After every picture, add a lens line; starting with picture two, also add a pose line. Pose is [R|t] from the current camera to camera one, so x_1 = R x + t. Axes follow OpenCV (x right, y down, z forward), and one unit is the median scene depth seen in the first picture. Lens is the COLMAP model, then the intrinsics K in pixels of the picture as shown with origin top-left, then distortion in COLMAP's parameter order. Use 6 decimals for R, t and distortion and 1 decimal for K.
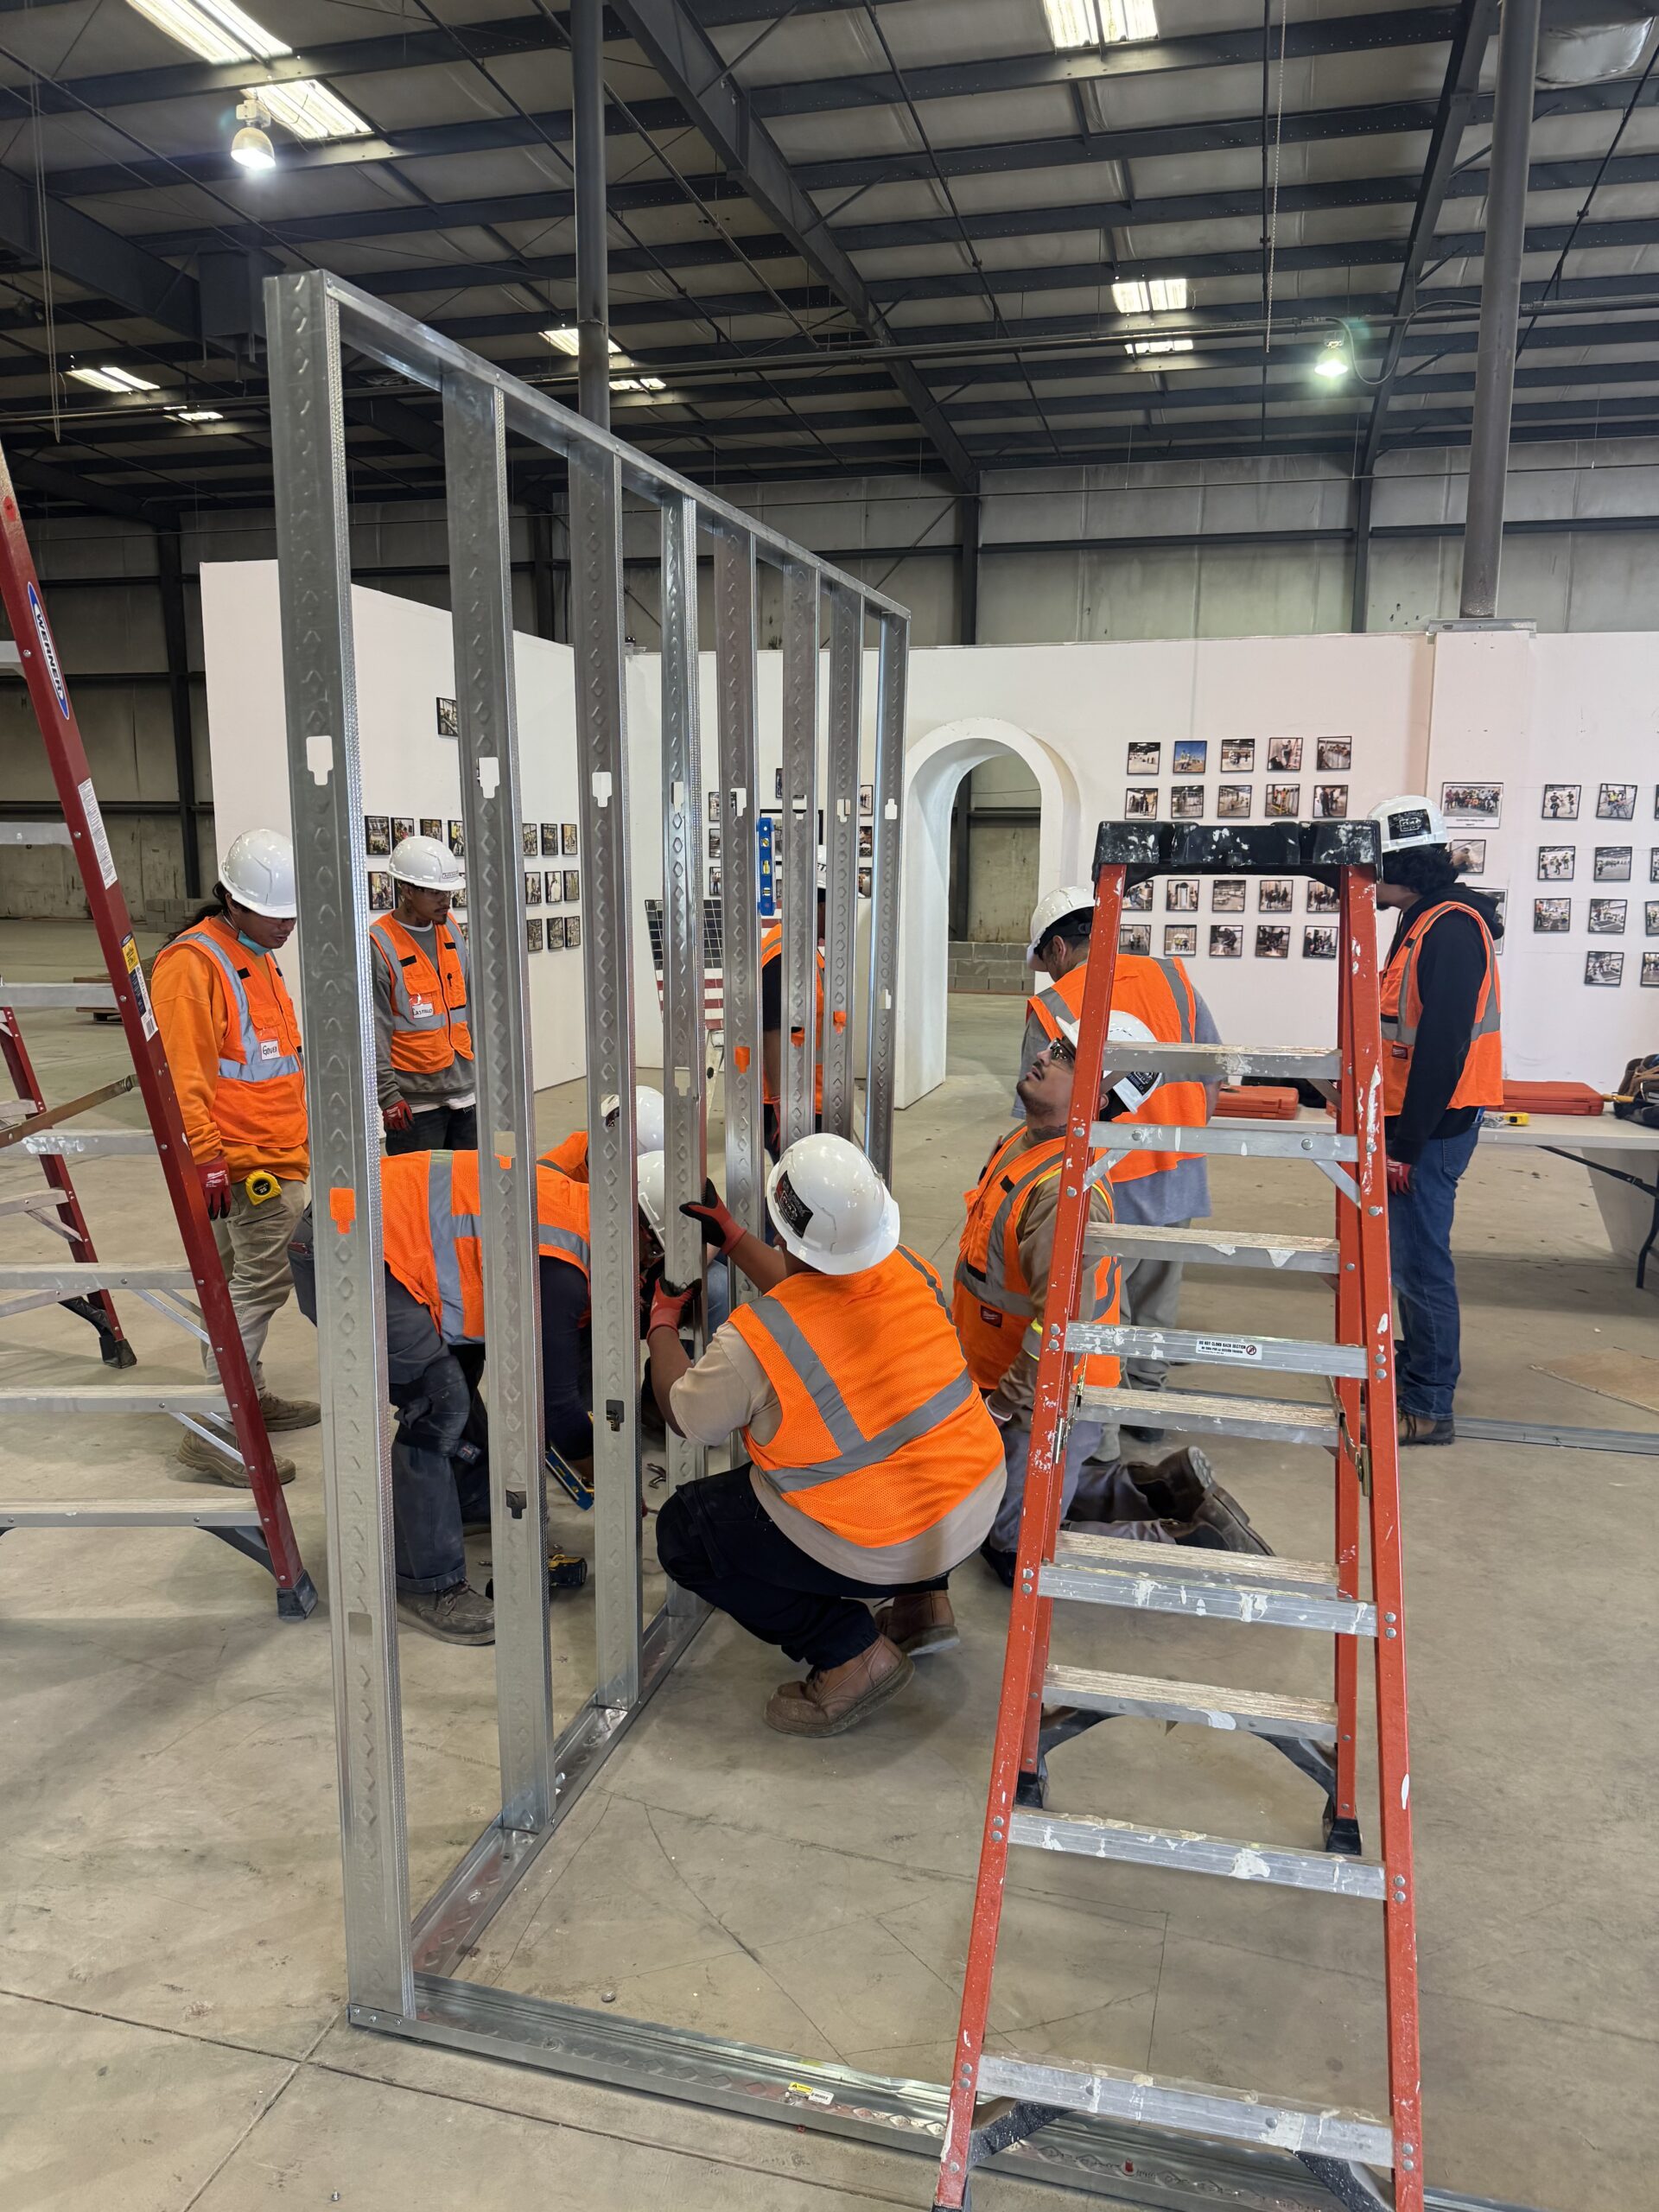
lens RADIAL K [[1559.9, 0, 838.0], [0, 1559.9, 1115.9], [0, 0, 1]] dist [0.027353, -0.040391]
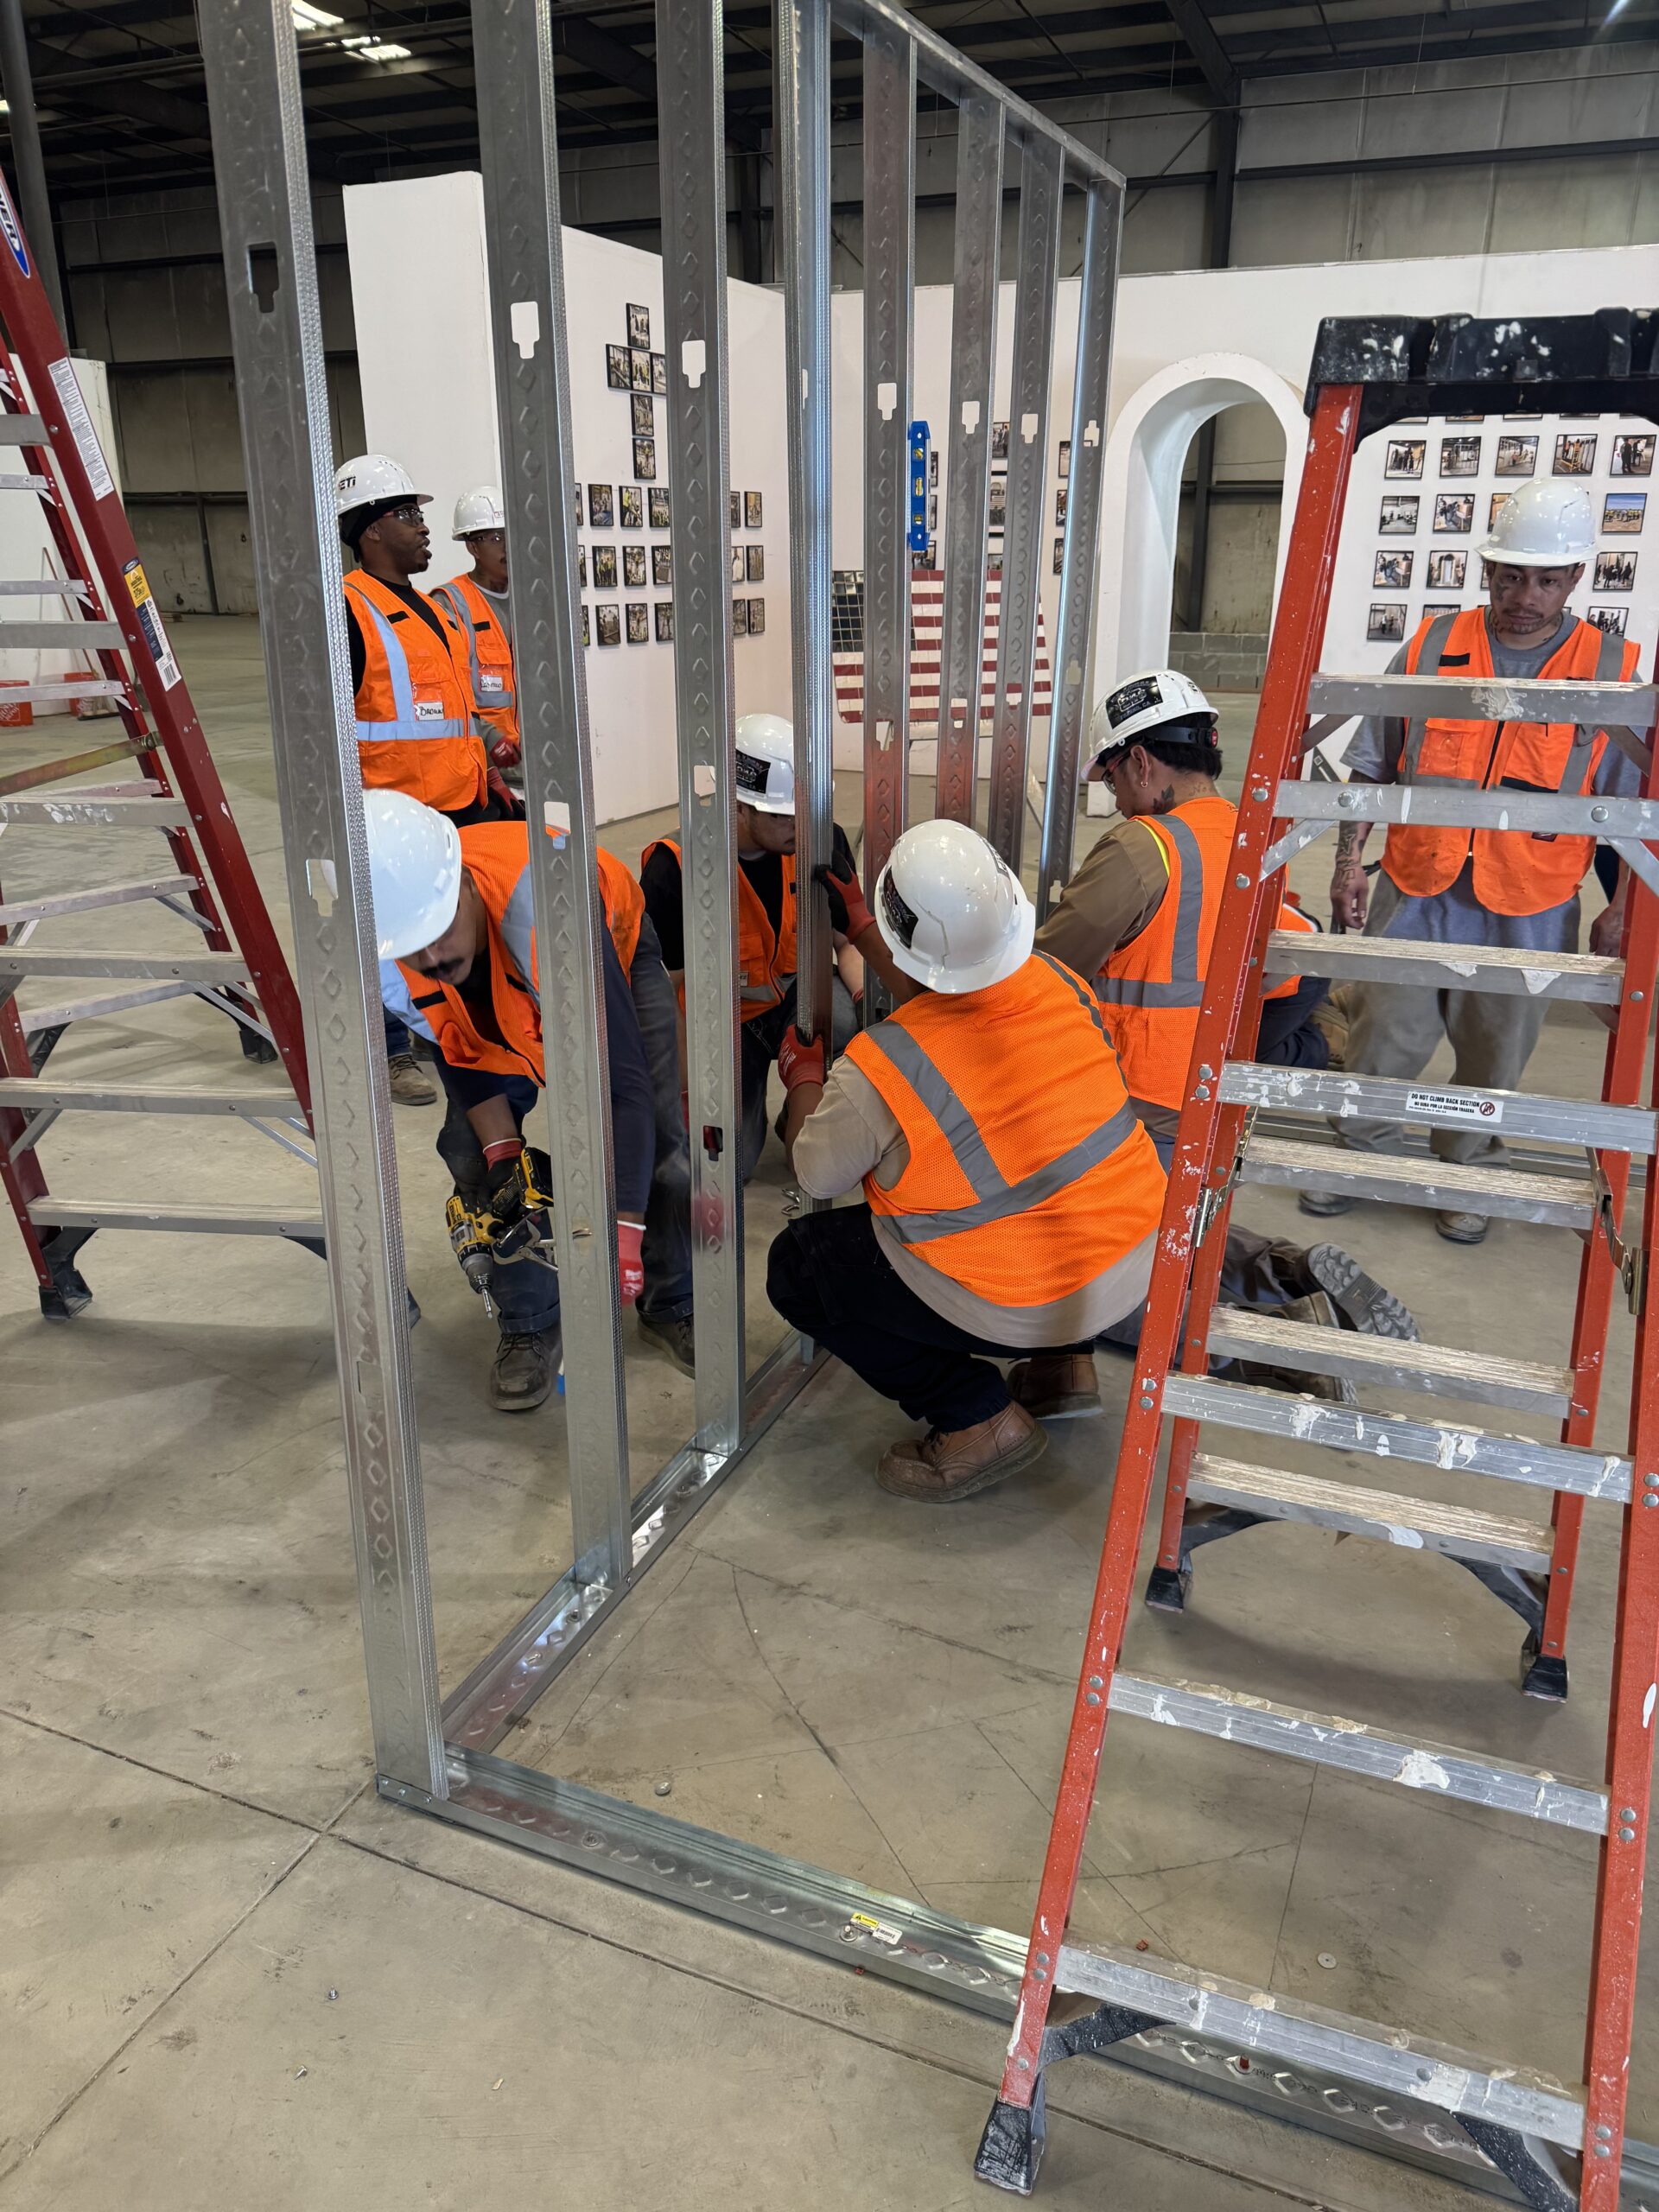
lens RADIAL K [[1559.9, 0, 831.9], [0, 1559.9, 1105.1], [0, 0, 1]] dist [0.027353, -0.040391]
pose [[0.990107, 0.040317, -0.134401, 0.049561], [-0.016207, 0.984280, 0.175867, 0.020933], [0.139379, -0.171949, 0.975196, 0.200754]]
